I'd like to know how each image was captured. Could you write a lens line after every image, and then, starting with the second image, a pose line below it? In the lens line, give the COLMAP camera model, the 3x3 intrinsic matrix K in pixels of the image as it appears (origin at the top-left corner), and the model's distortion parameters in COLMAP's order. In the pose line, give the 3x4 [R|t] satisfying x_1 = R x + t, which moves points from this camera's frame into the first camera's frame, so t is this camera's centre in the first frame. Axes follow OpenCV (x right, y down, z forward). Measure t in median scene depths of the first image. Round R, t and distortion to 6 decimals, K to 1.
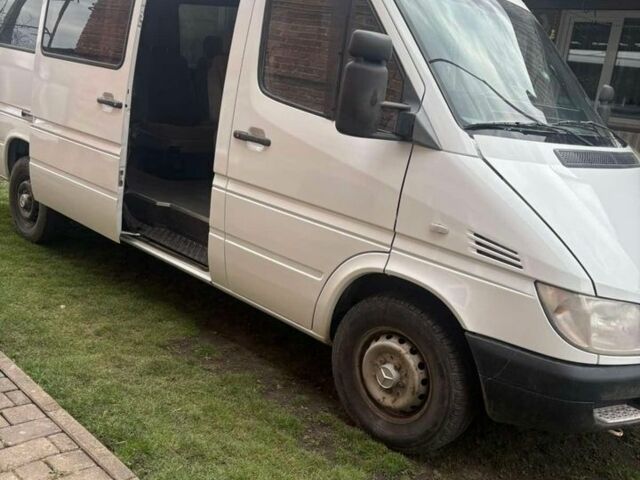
lens RADIAL K [[640.4, 0, 311.7], [0, 640.4, 242.5], [0, 0, 1]] dist [0.127695, -0.281973]
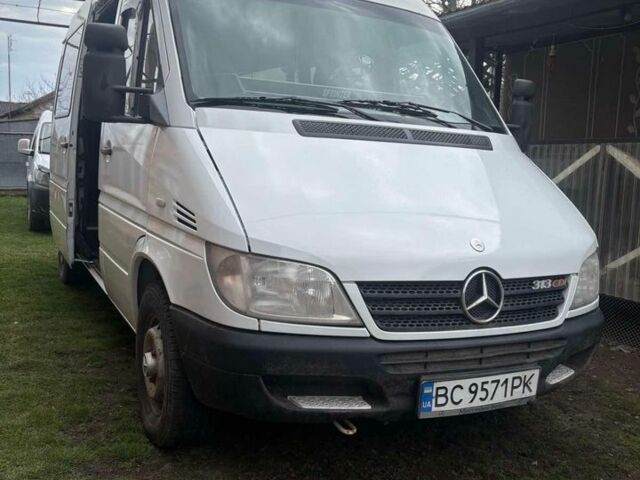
lens RADIAL K [[640.4, 0, 311.7], [0, 640.4, 242.5], [0, 0, 1]] dist [0.127695, -0.281973]
pose [[0.937407, -0.036341, -0.346333, 0.731109], [-0.016296, 0.988872, -0.147871, 0.175904], [0.347853, 0.144259, 0.926384, 0.164867]]
